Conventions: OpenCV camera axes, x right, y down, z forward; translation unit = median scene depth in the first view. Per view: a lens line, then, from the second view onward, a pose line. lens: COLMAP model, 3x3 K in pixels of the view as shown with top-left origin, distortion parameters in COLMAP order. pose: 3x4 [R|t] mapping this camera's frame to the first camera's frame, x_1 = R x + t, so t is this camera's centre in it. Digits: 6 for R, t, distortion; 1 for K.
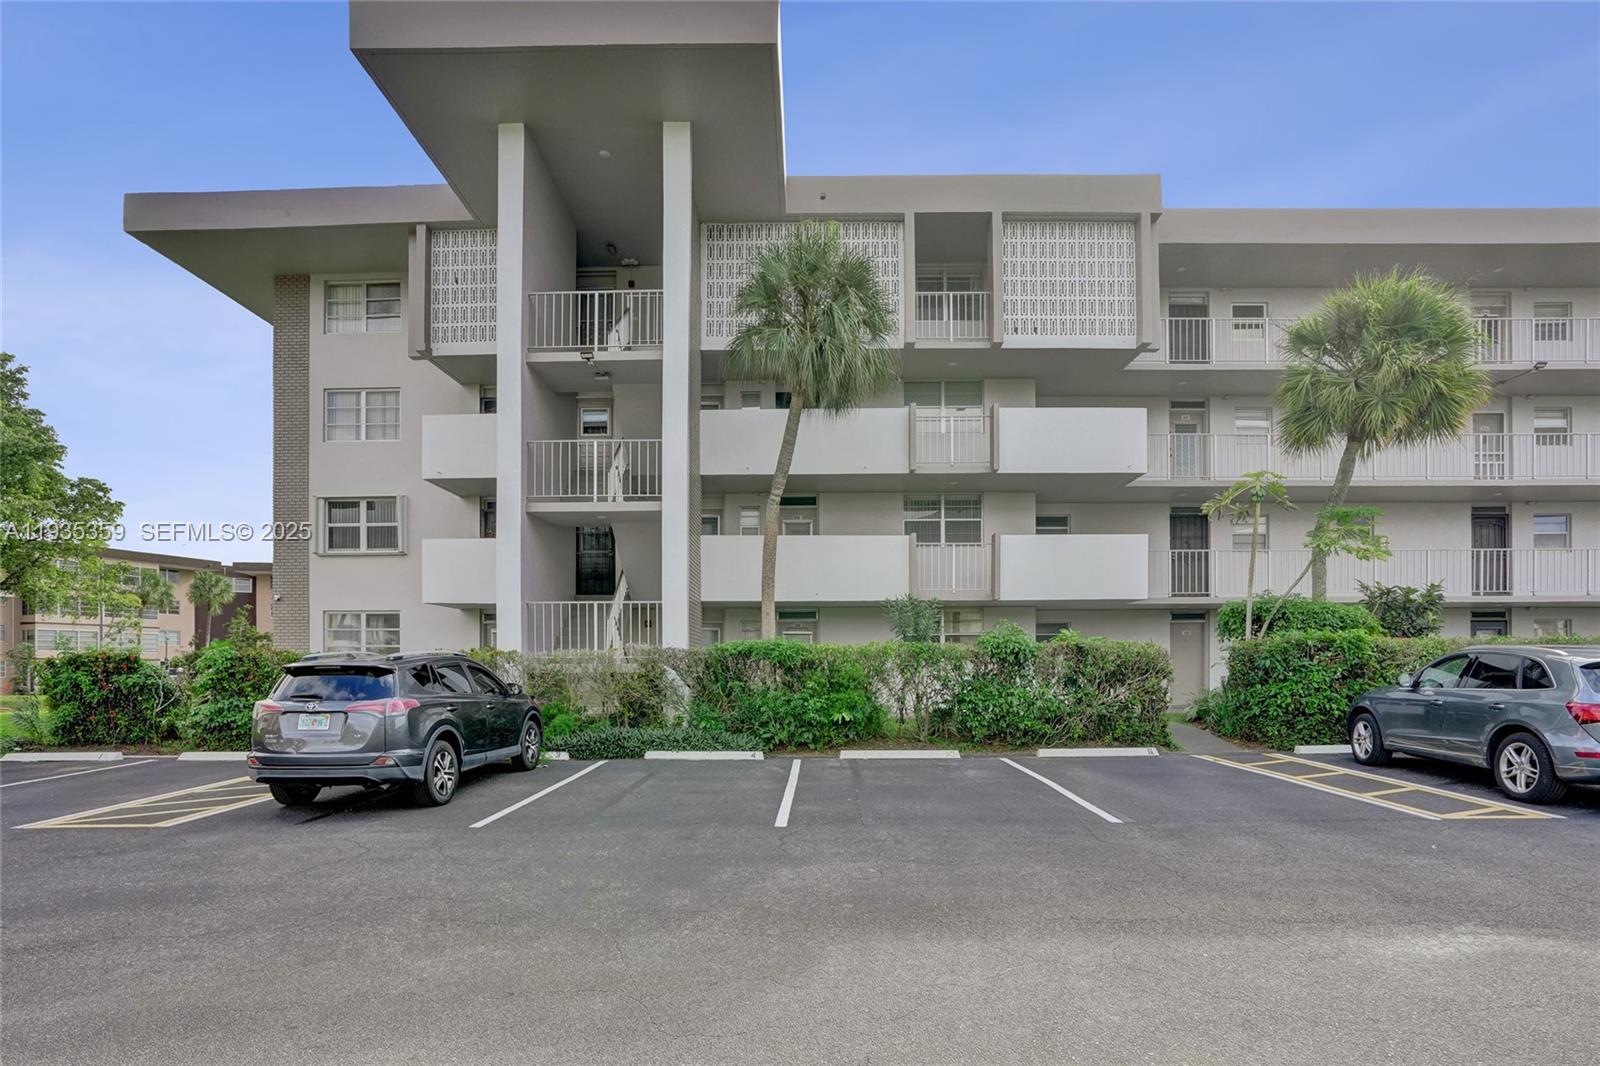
lens RADIAL K [[786.3, 0, 801.6], [0, 786.3, 664.7], [0, 0, 1]] dist [-0.006100, -0.000638]
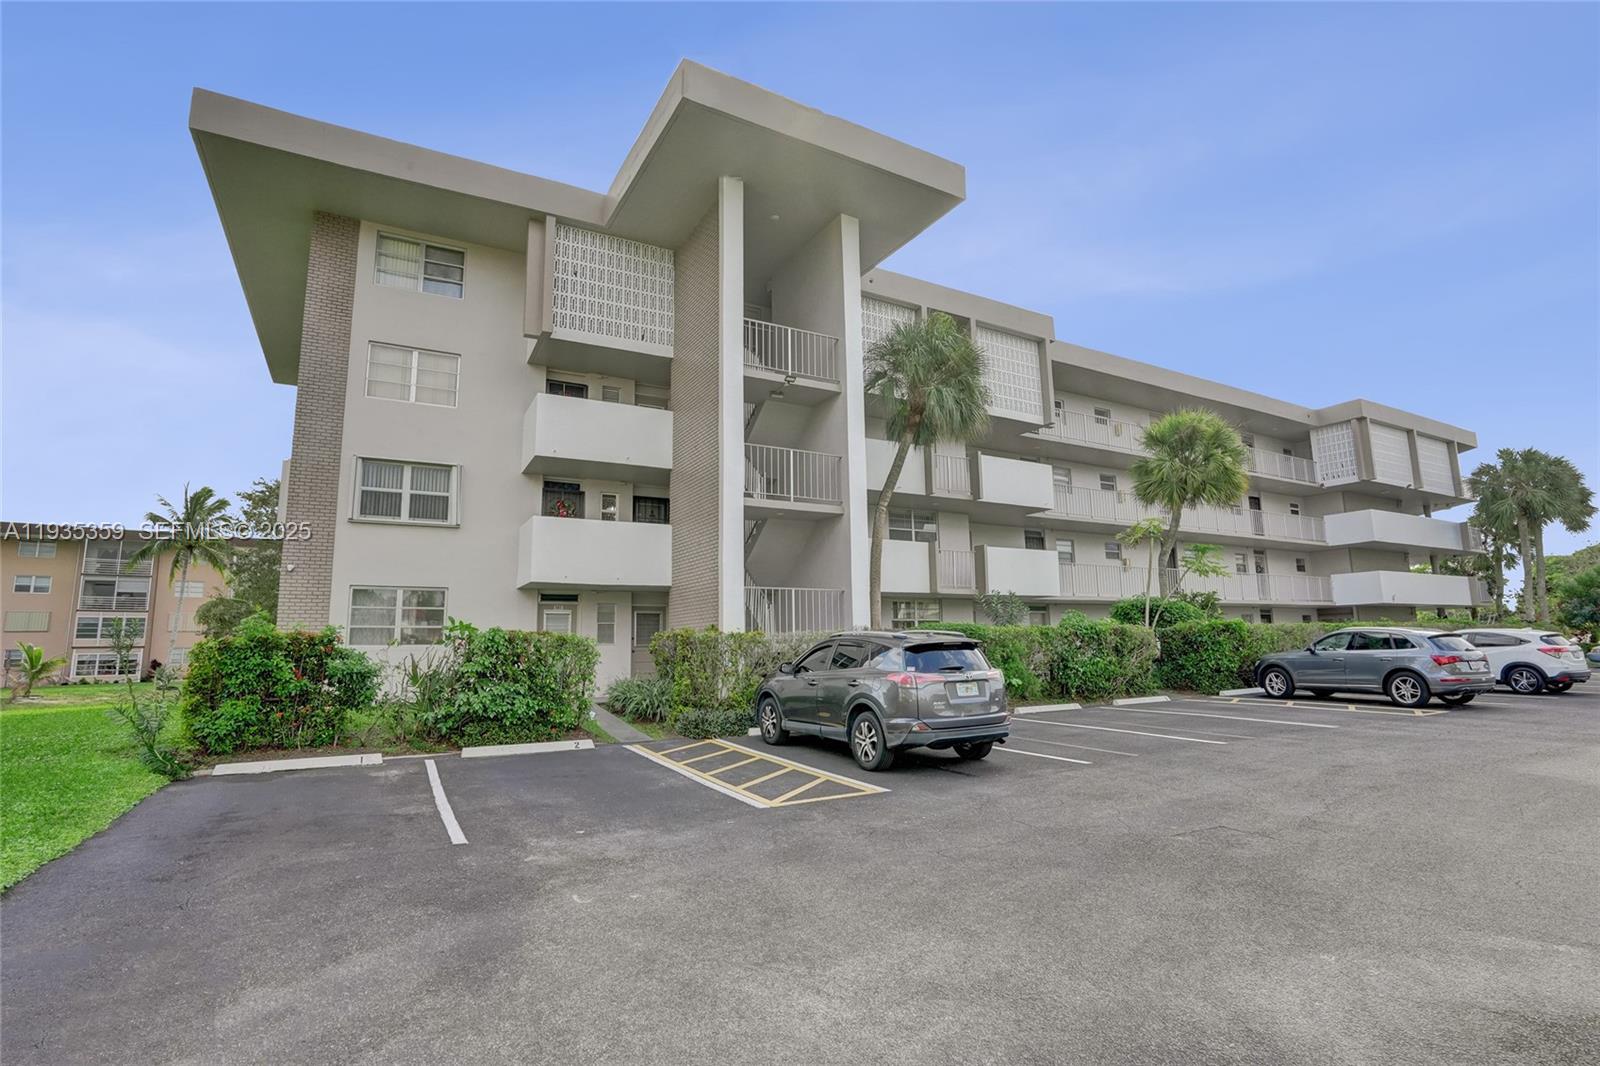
lens RADIAL K [[773.9, 0, 801.0], [0, 773.9, 528.3], [0, 0, 1]] dist [-0.026411, 0.021087]
pose [[0.866138, 0.068807, 0.495047, -0.664185], [0.010711, 0.987696, -0.156020, 0.007244], [-0.499691, 0.140437, 0.854744, 0.023794]]
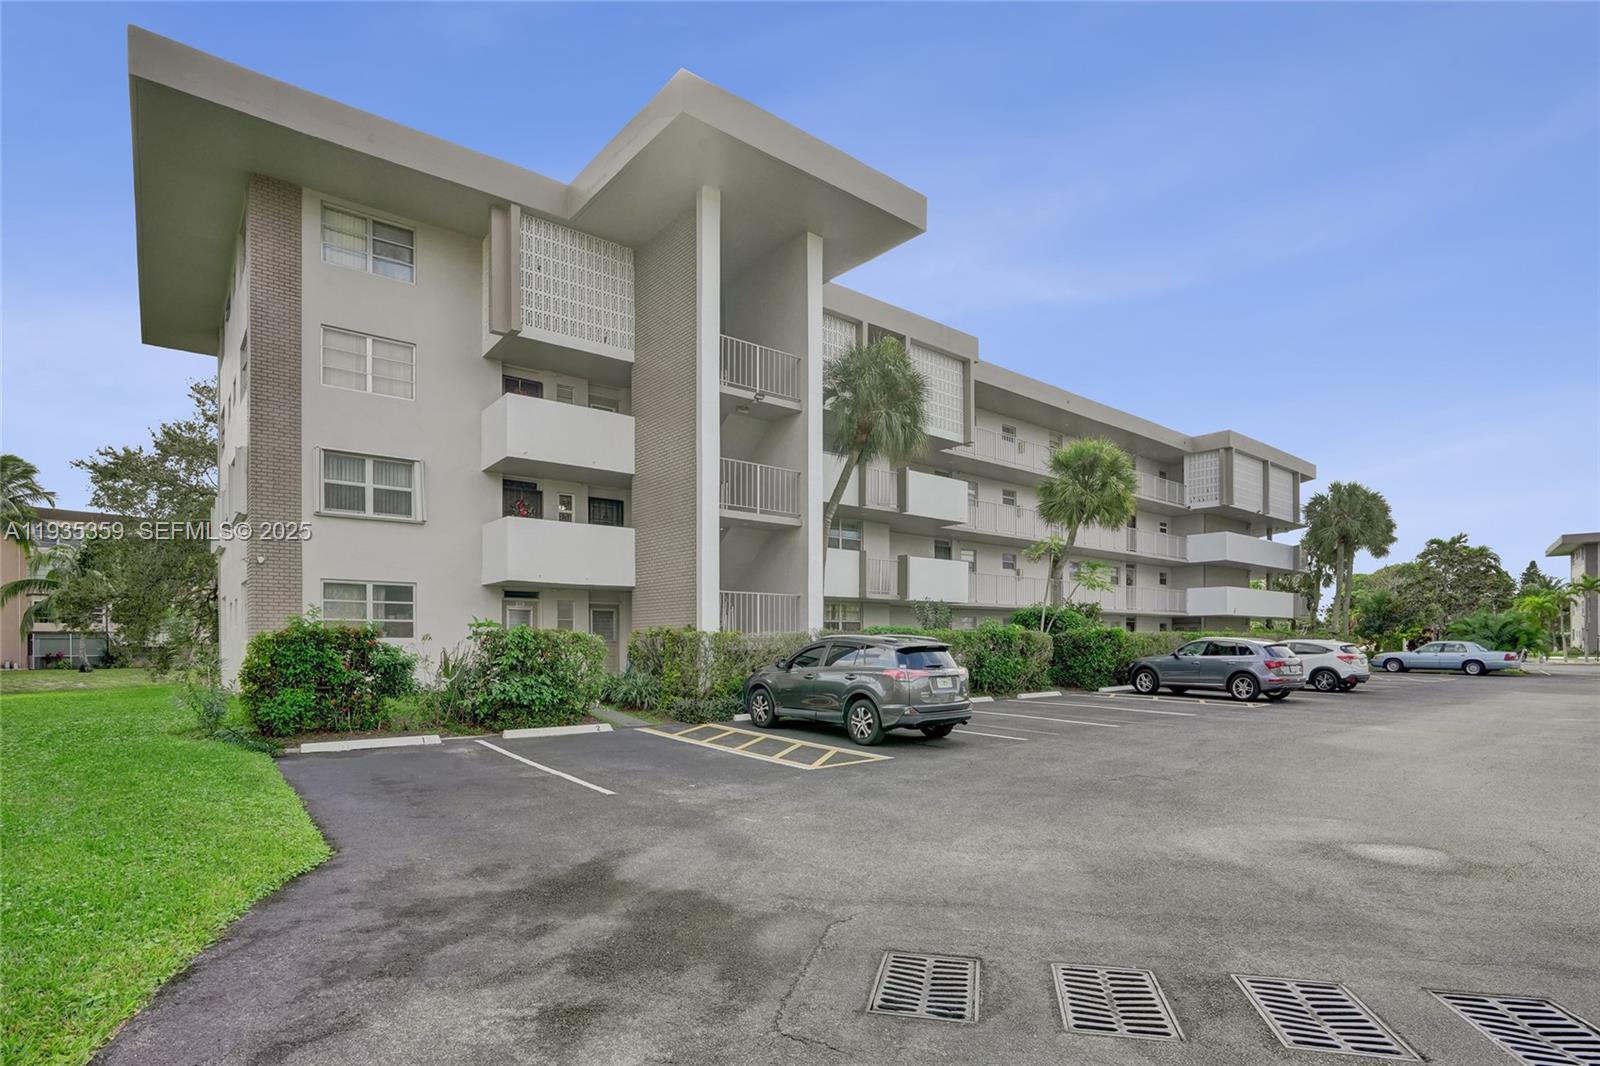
lens RADIAL K [[803.7, 0, 800.3], [0, 803.7, 643.9], [0, 0, 1]] dist [-0.018658, 0.013789]
pose [[0.770491, 0.005442, 0.637428, -0.842225], [-0.004870, 0.999985, -0.002650, 0.003492], [-0.637433, -0.001062, 0.770505, -0.025862]]
